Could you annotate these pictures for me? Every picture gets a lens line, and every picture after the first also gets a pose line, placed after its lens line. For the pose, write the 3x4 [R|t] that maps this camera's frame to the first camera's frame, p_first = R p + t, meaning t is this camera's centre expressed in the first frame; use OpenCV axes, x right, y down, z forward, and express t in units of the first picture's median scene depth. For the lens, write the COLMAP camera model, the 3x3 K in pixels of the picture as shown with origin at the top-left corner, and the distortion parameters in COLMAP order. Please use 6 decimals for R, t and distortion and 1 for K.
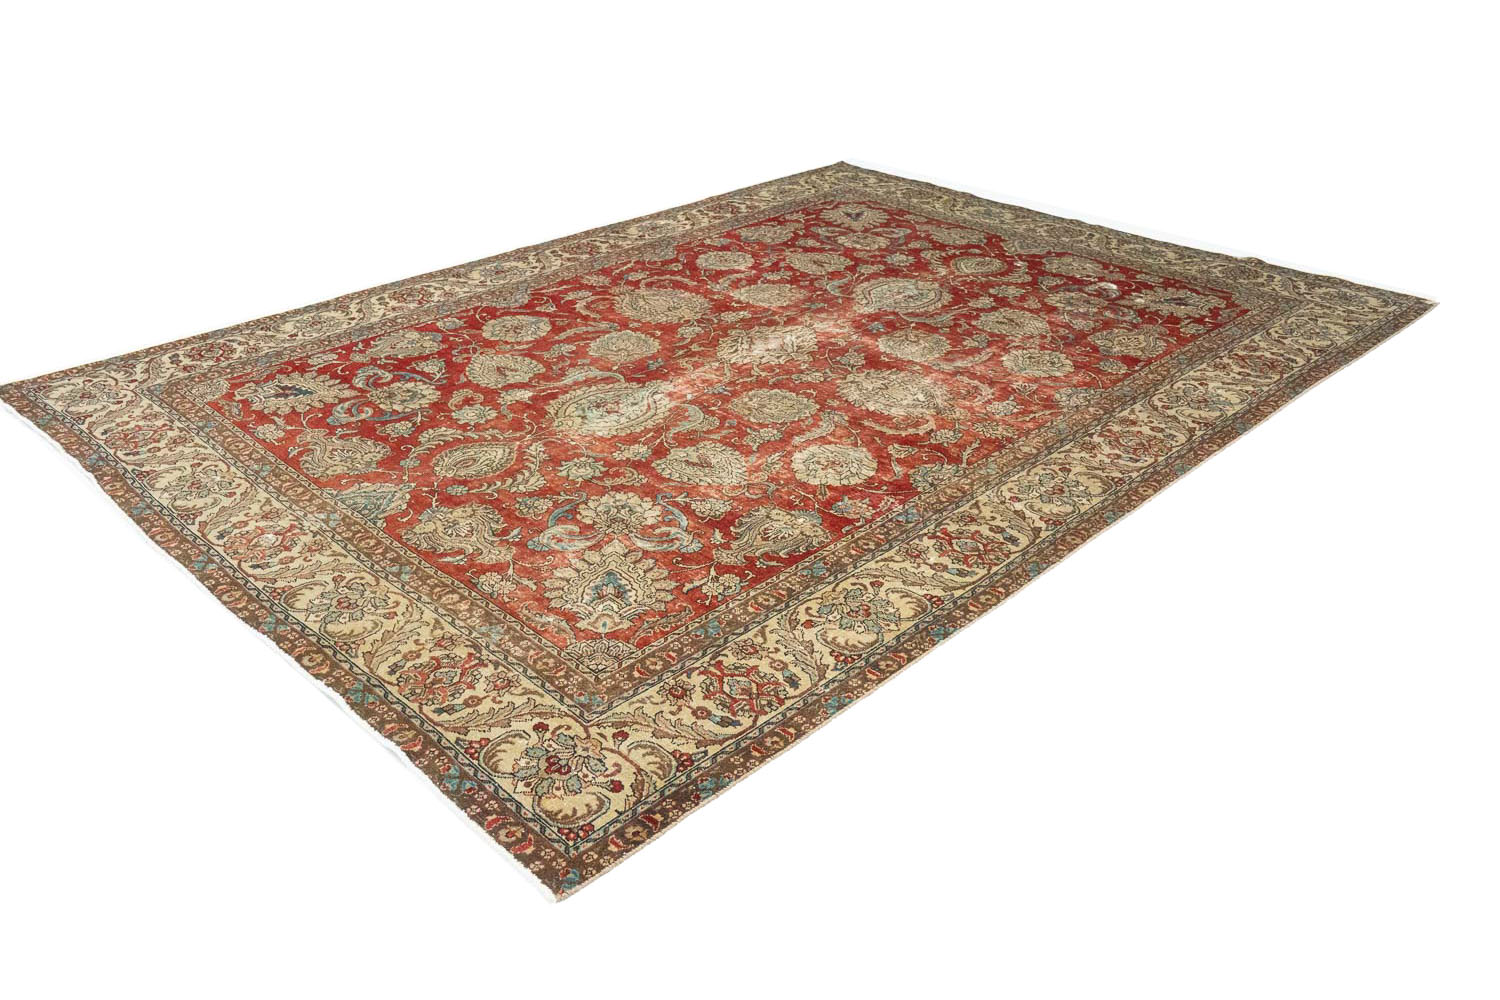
lens RADIAL K [[1244.9, 0, 750.0], [0, 1244.9, 500.0], [0, 0, 1]] dist [0.001705, 0.001141]
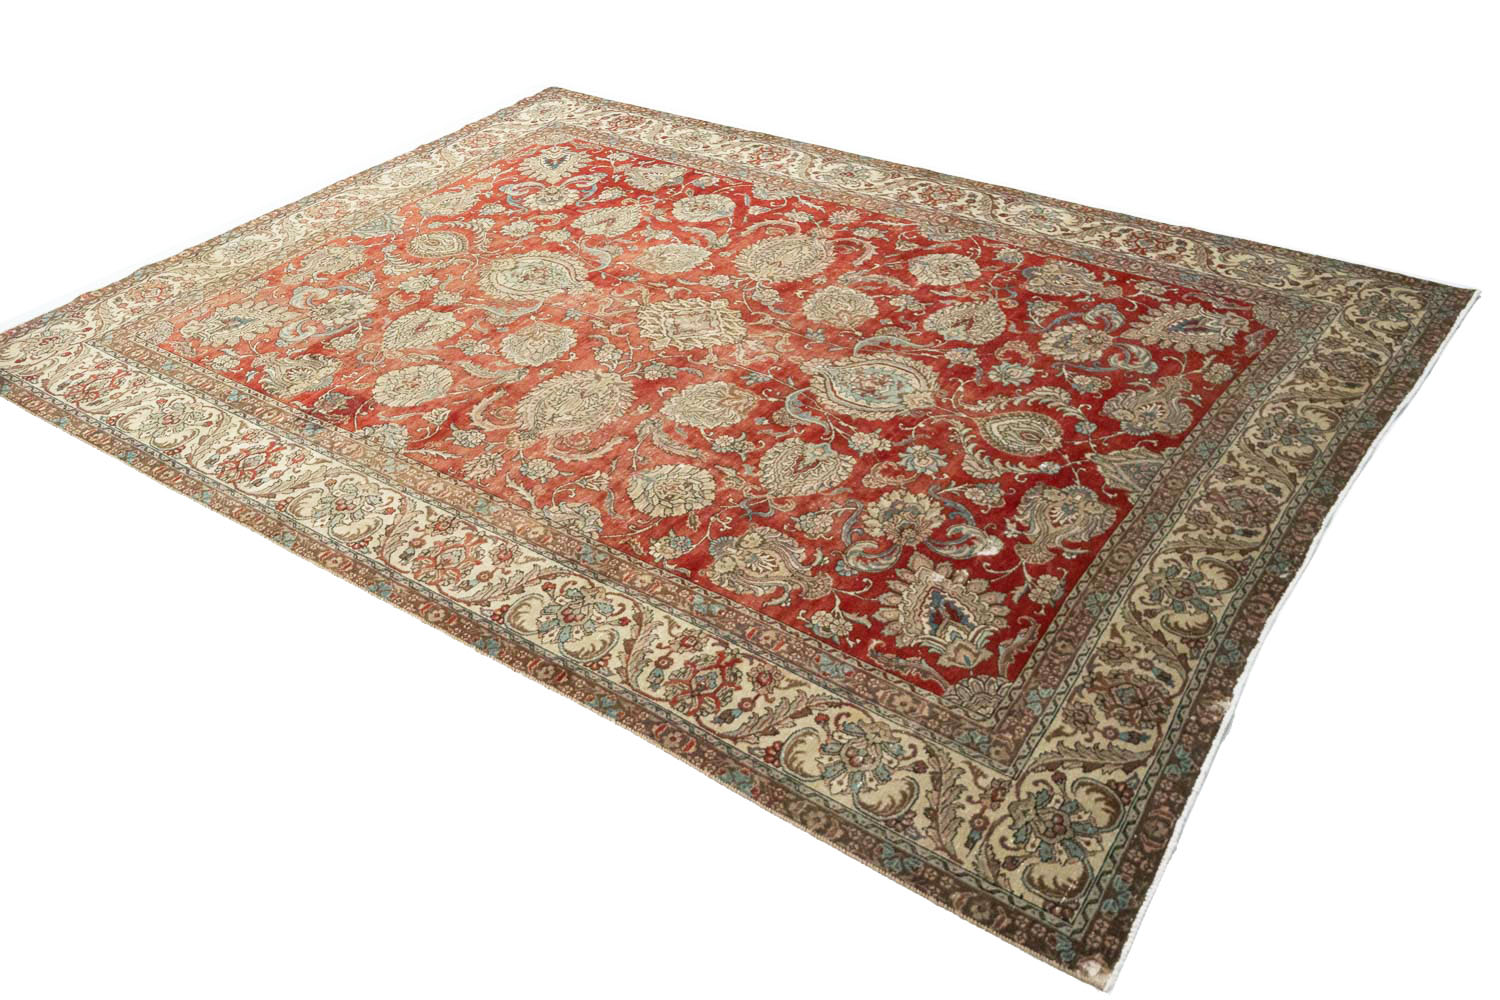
lens RADIAL K [[1244.9, 0, 750.0], [0, 1244.9, 500.0], [0, 0, 1]] dist [0.001705, 0.001141]
pose [[0.164178, 0.594466, -0.787182, 0.889903], [-0.438989, 0.758664, 0.481371, -0.522734], [0.883365, 0.266534, 0.385520, 0.735541]]
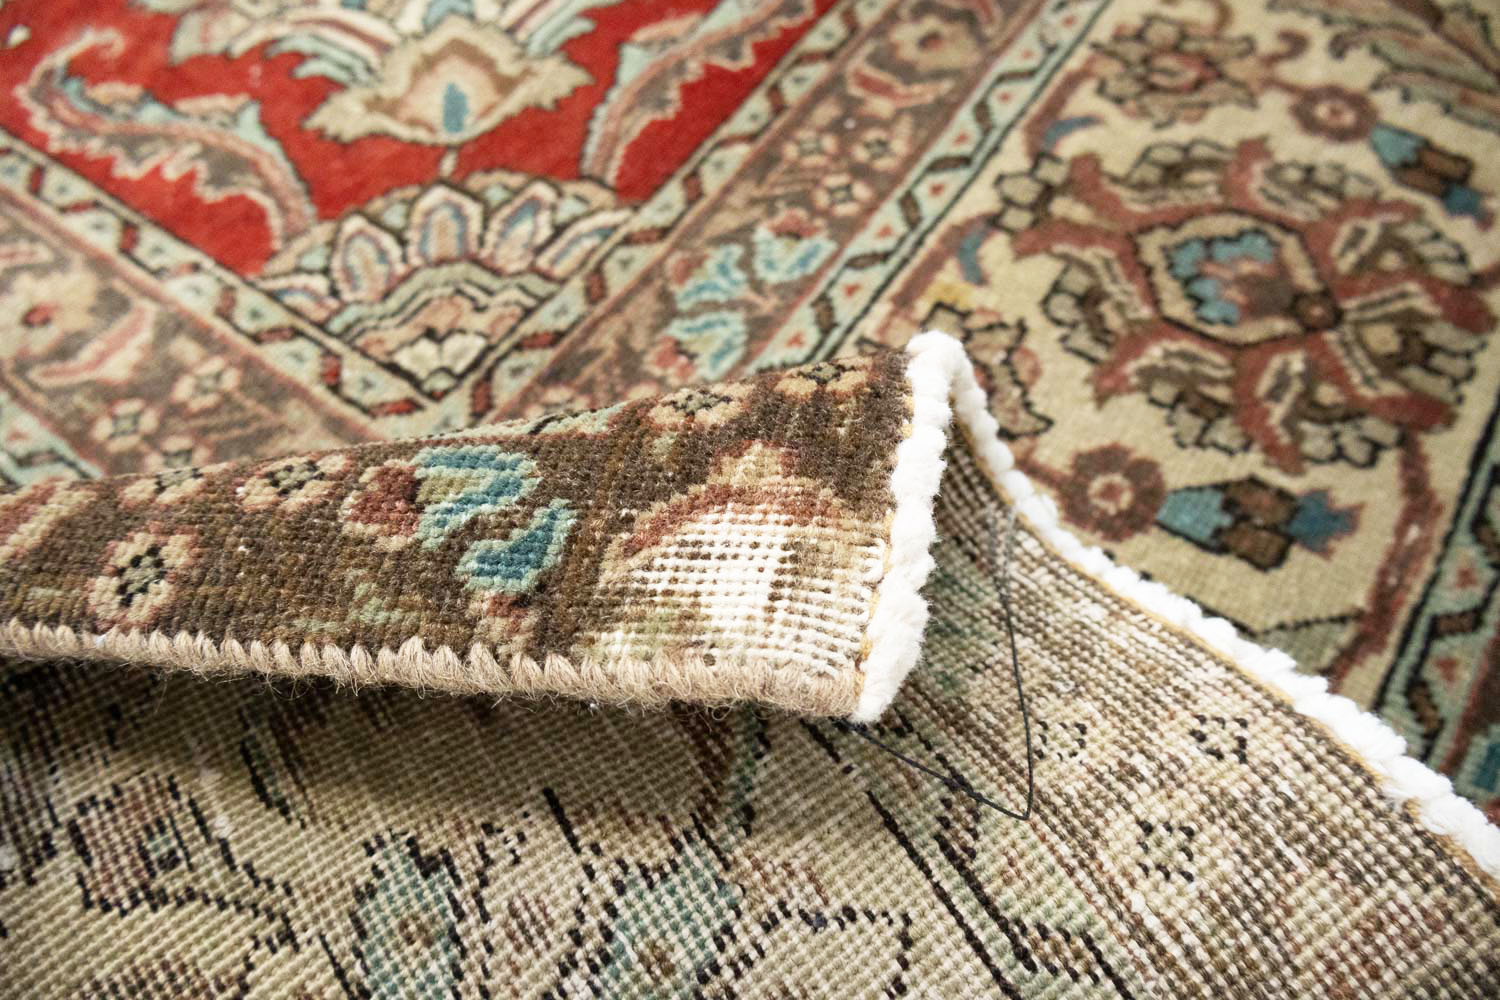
lens RADIAL K [[1233.4, 0, 750.8], [0, 1233.4, 469.5], [0, 0, 1]] dist [0.002058, 0.001656]
pose [[0.143075, 0.793618, -0.591355, 0.545208], [-0.419457, 0.589809, 0.690059, -0.266751], [0.896429, 0.149318, 0.417275, 1.104788]]
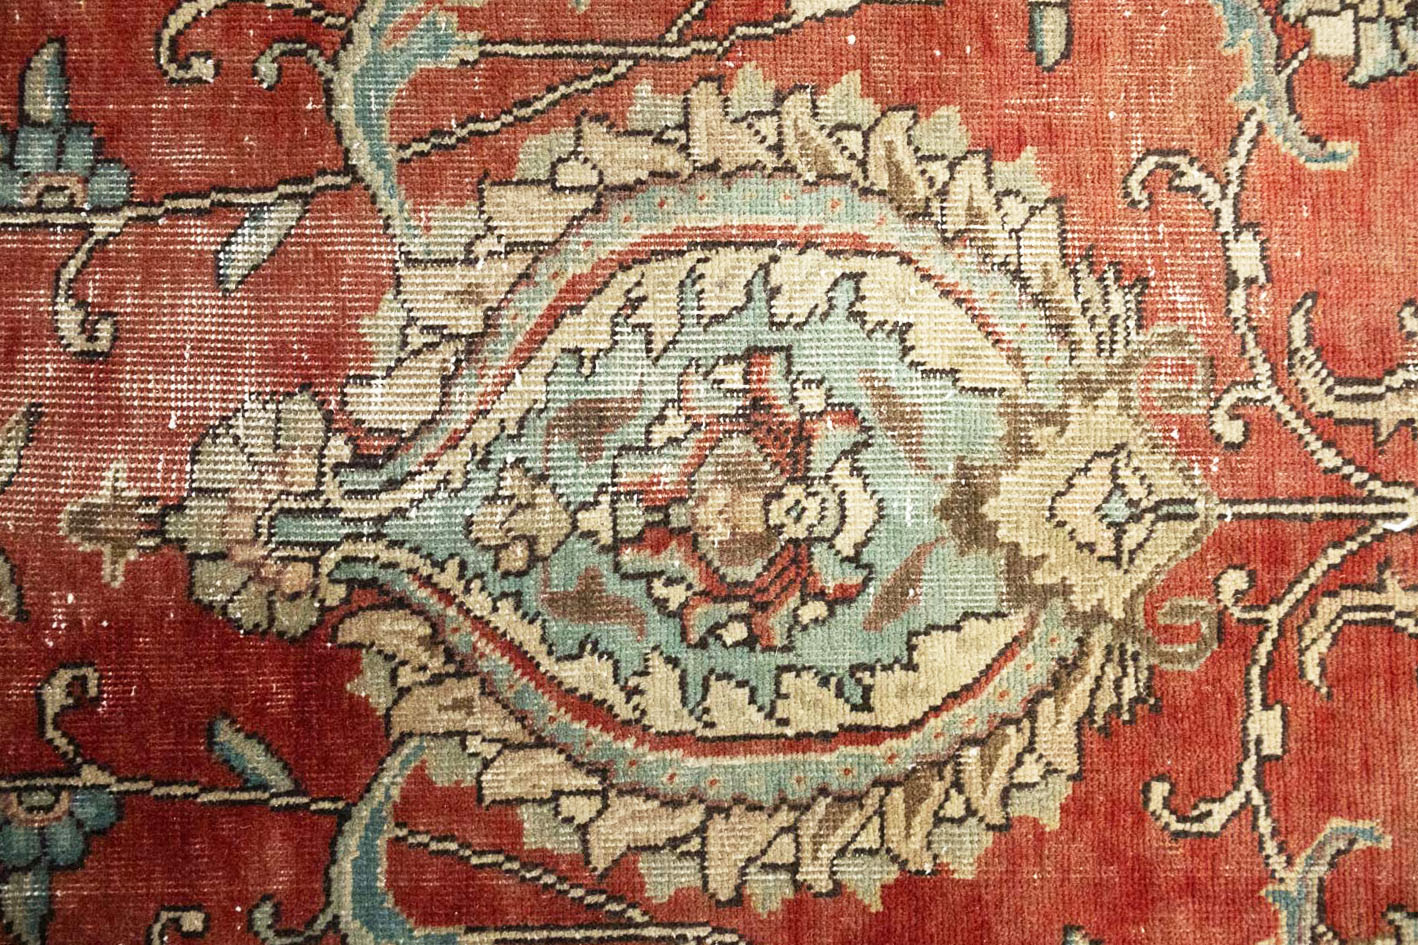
lens RADIAL K [[1165.9, 0, 709.8], [0, 1165.9, 443.7], [0, 0, 1]] dist [0.002058, 0.001656]
pose [[-0.706268, -0.706839, 0.039553, -0.103405], [0.340382, -0.290058, 0.894431, -0.185965], [-0.620746, 0.645171, 0.445454, 0.875593]]
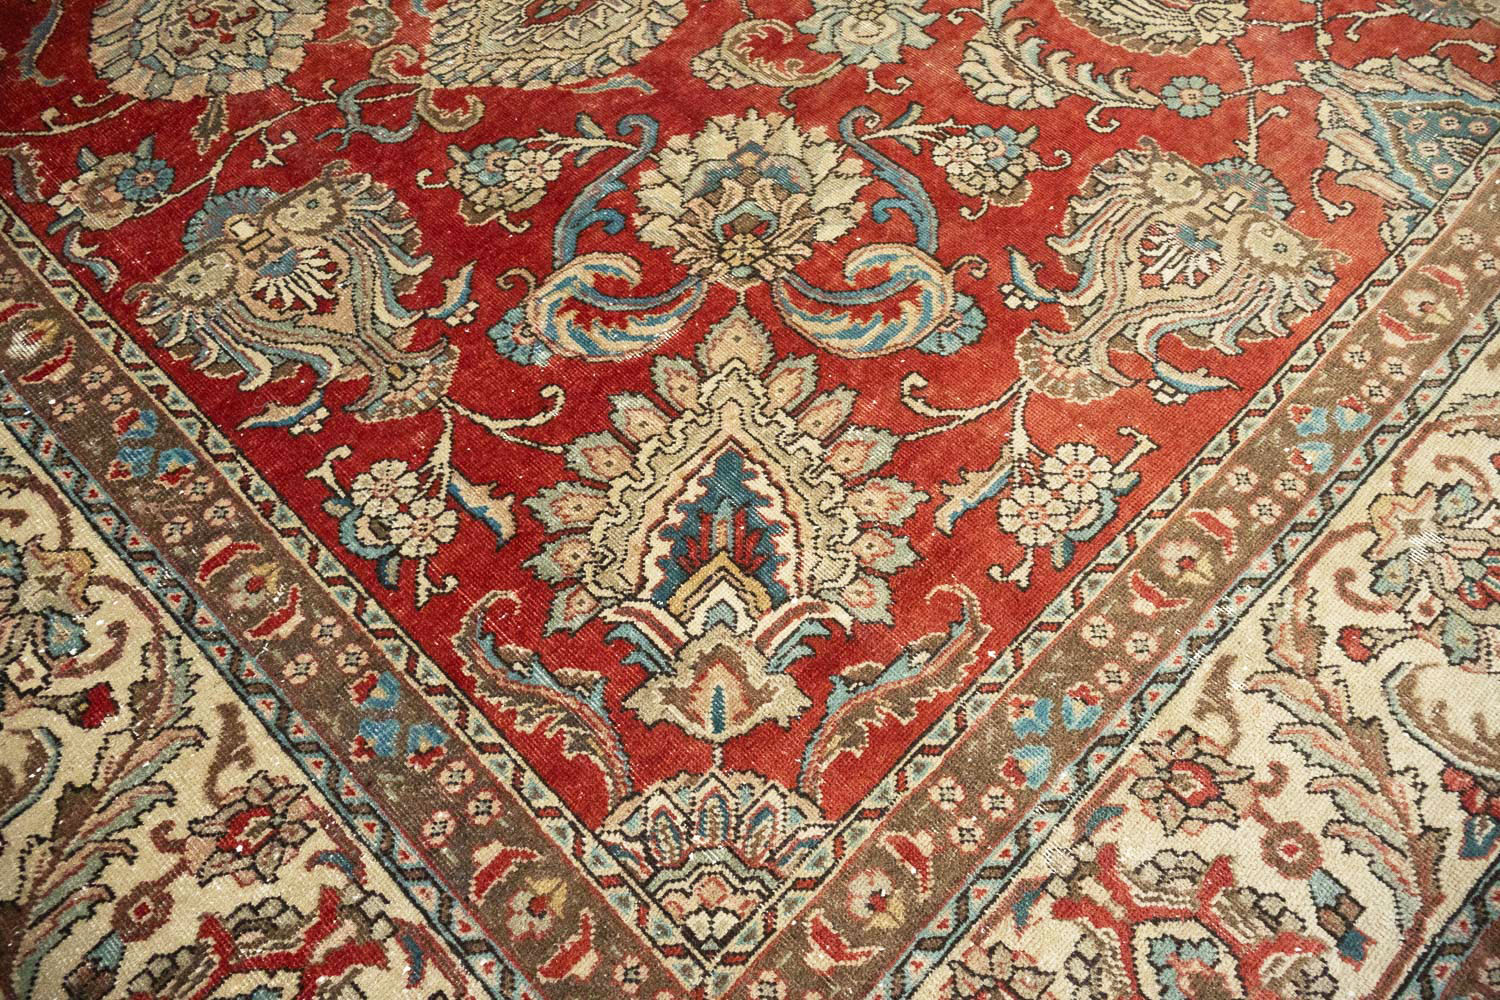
lens RADIAL K [[1233.4, 0, 750.8], [0, 1233.4, 469.5], [0, 0, 1]] dist [0.002058, 0.001656]
pose [[-0.017382, -0.859362, 0.511073, -0.468892], [0.491643, 0.437741, 0.752775, -0.269901], [-0.870623, 0.264350, 0.414890, 0.849120]]
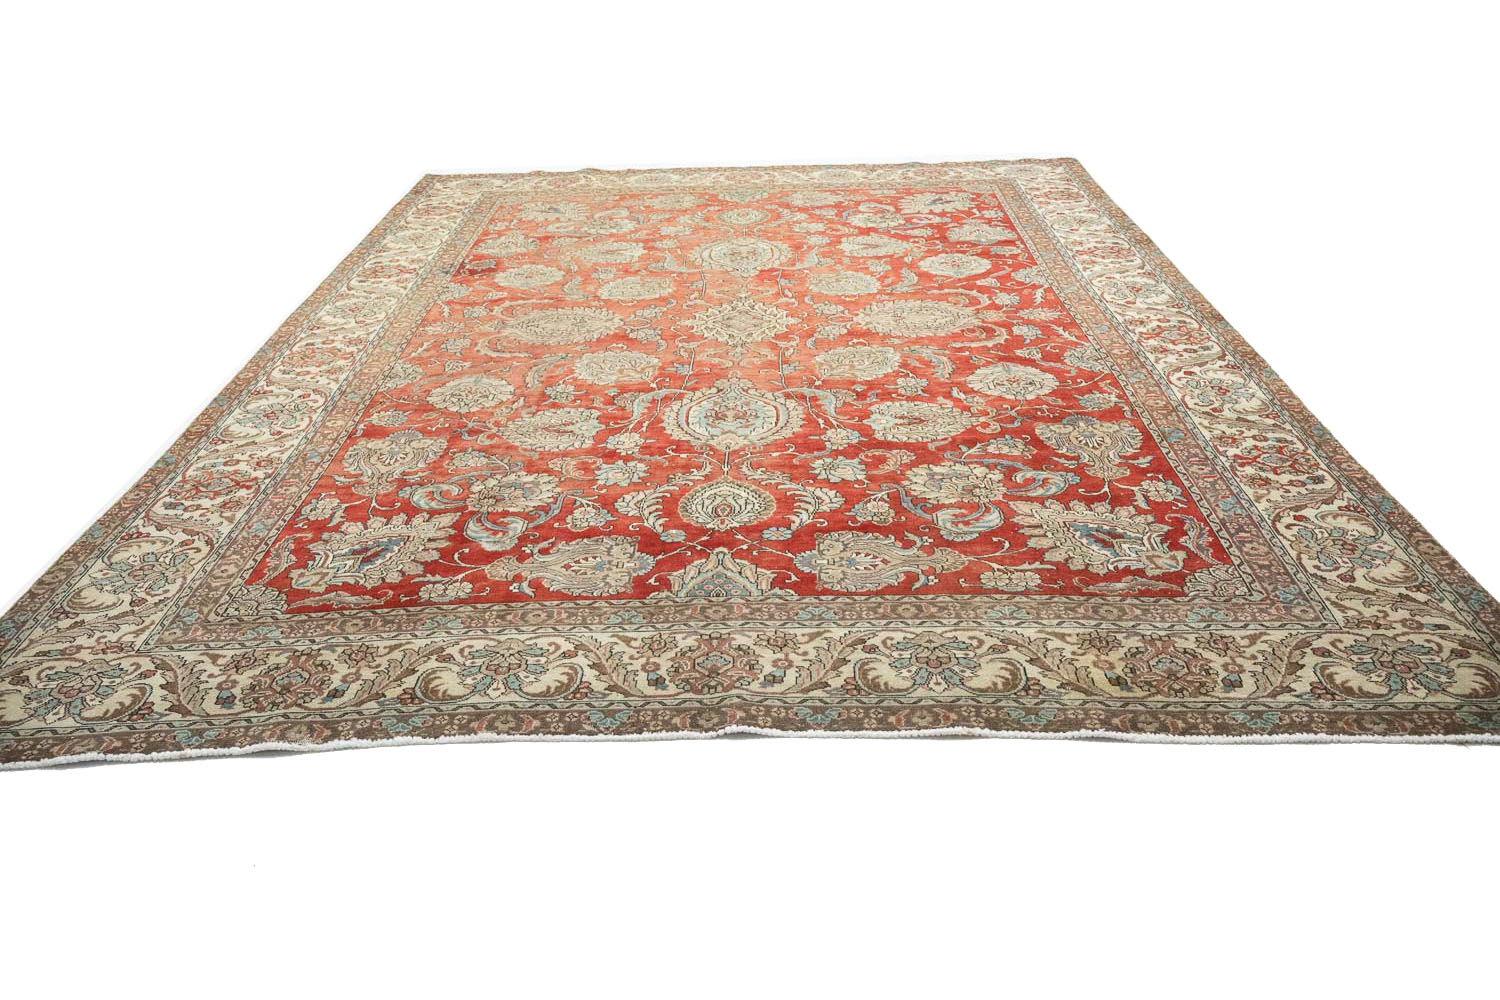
lens RADIAL K [[1233.4, 0, 750.8], [0, 1233.4, 469.5], [0, 0, 1]] dist [0.002058, 0.001656]
pose [[-0.712842, 0.346043, -0.610009, 0.627437], [-0.307977, 0.626986, 0.715569, -0.740057], [0.630084, 0.697956, -0.340368, 1.446461]]
